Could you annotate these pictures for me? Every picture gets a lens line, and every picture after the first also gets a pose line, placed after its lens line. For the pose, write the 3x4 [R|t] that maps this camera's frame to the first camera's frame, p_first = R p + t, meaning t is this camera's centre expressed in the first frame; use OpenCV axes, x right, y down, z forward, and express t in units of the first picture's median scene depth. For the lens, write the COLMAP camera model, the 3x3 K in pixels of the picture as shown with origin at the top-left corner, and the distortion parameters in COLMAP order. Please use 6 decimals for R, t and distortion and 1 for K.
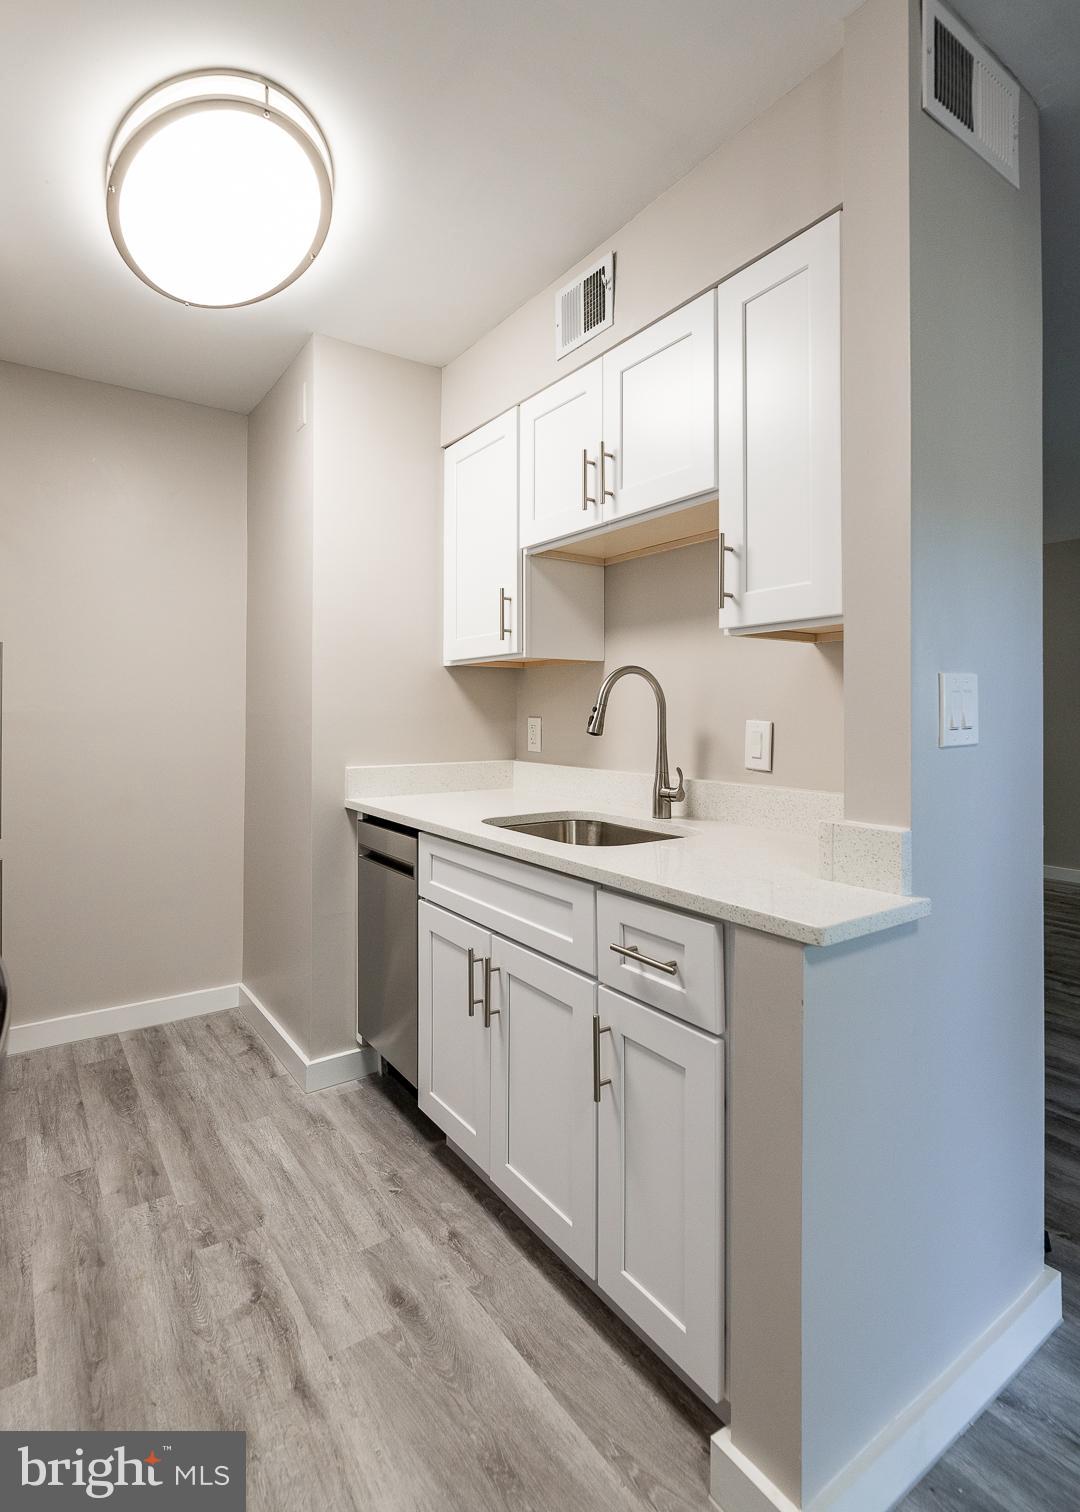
lens RADIAL K [[759.3, 0, 548.9], [0, 759.3, 701.2], [0, 0, 1]] dist [0.001412, -0.000581]
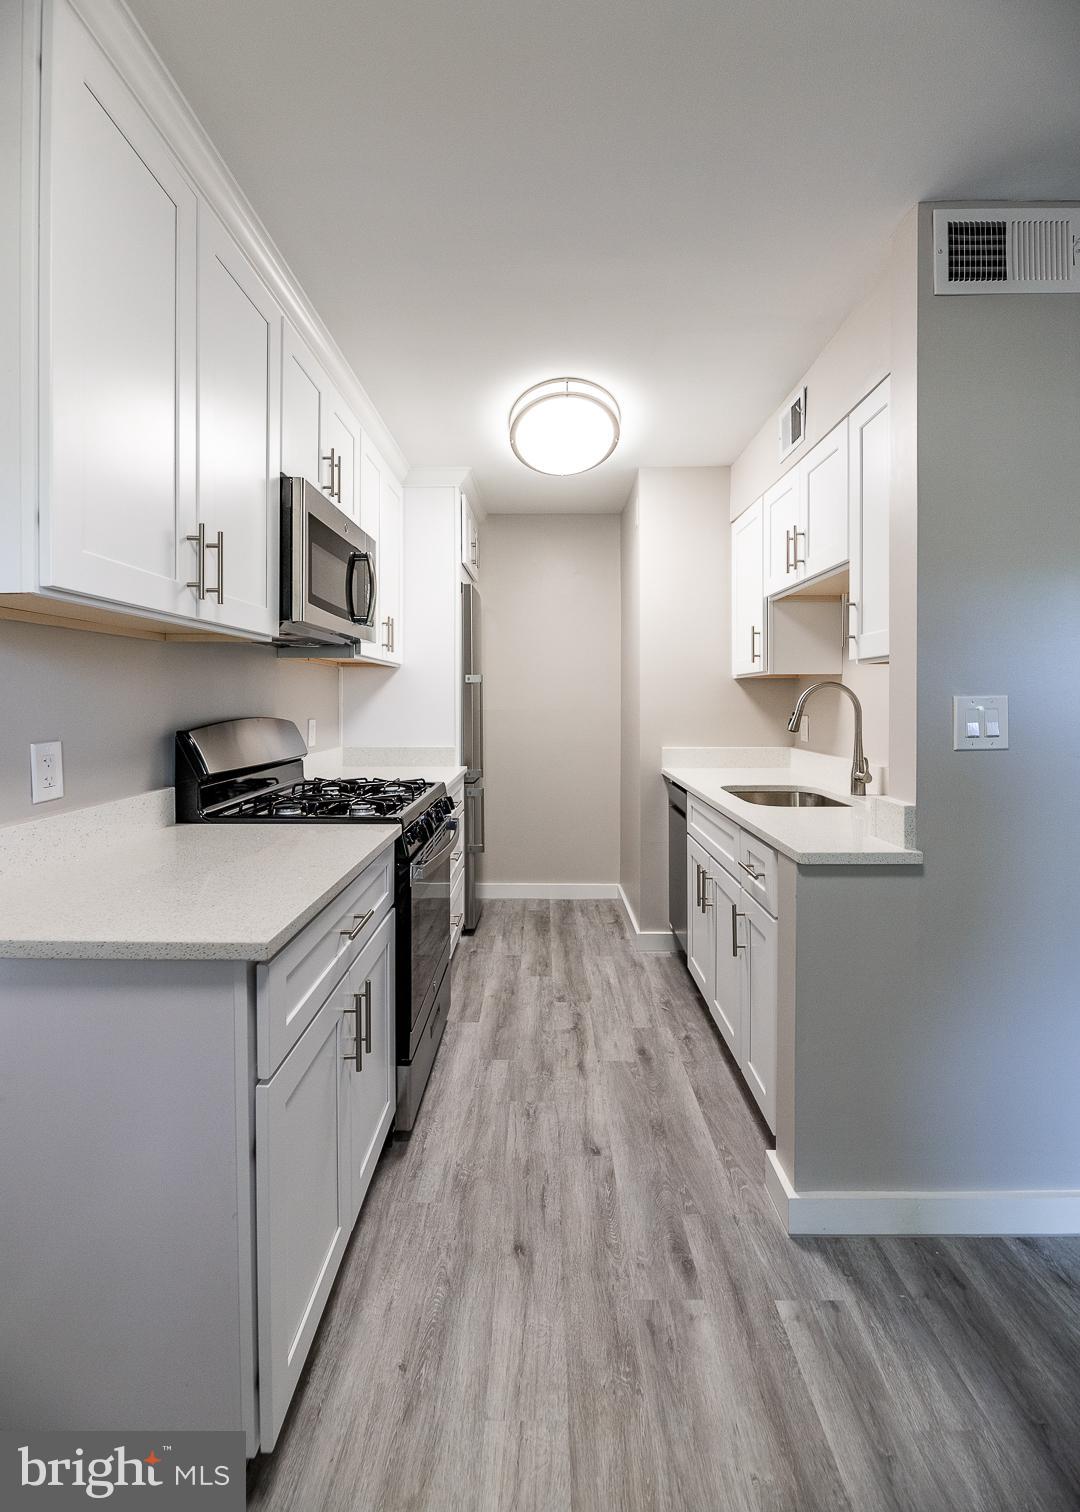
lens RADIAL K [[662.3, 0, 536.6], [0, 662.3, 700.9], [0, 0, 1]] dist [-0.001990, -0.000729]
pose [[0.806409, -0.001556, -0.591356, 0.438787], [0.012211, 0.999827, 0.014021, -0.039334], [0.591231, -0.018528, 0.806289, -0.308366]]
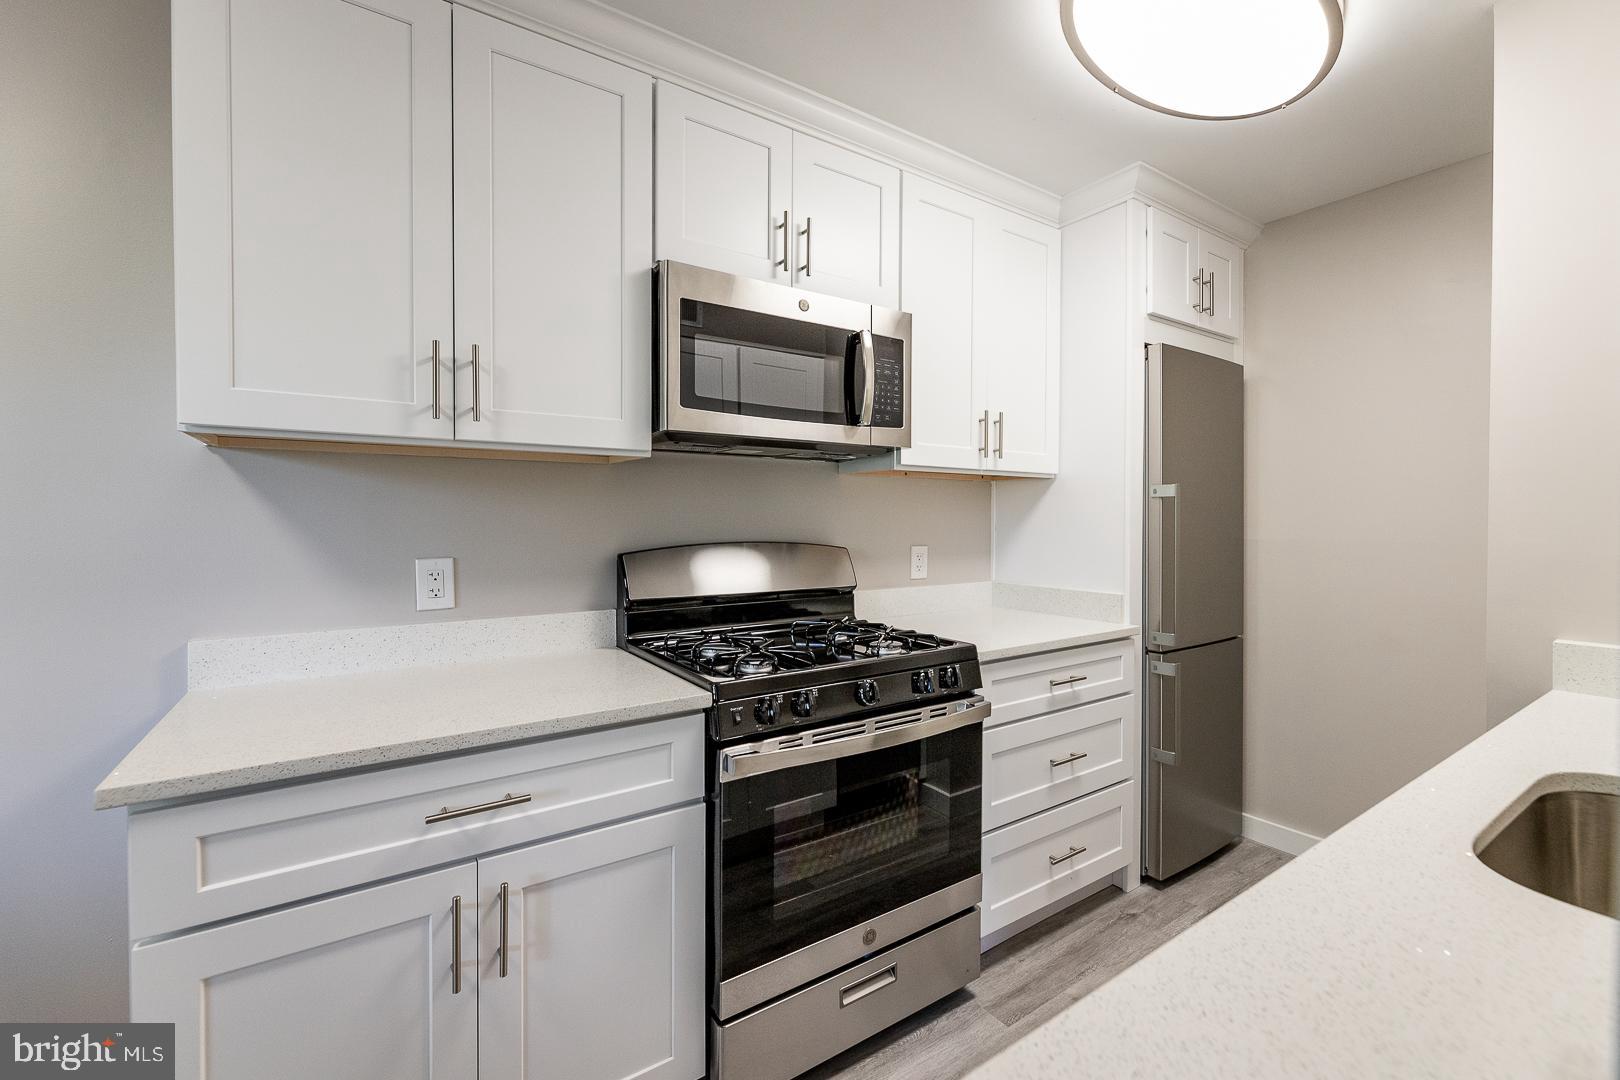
lens RADIAL K [[695.2, 0, 836.7], [0, 695.2, 527.1], [0, 0, 1]] dist [0.000274, -0.000141]
pose [[-0.006876, 0.007074, -0.999951, 0.449922], [0.013813, 0.999880, 0.006978, -0.028653], [0.999881, -0.013764, -0.006973, 0.543069]]
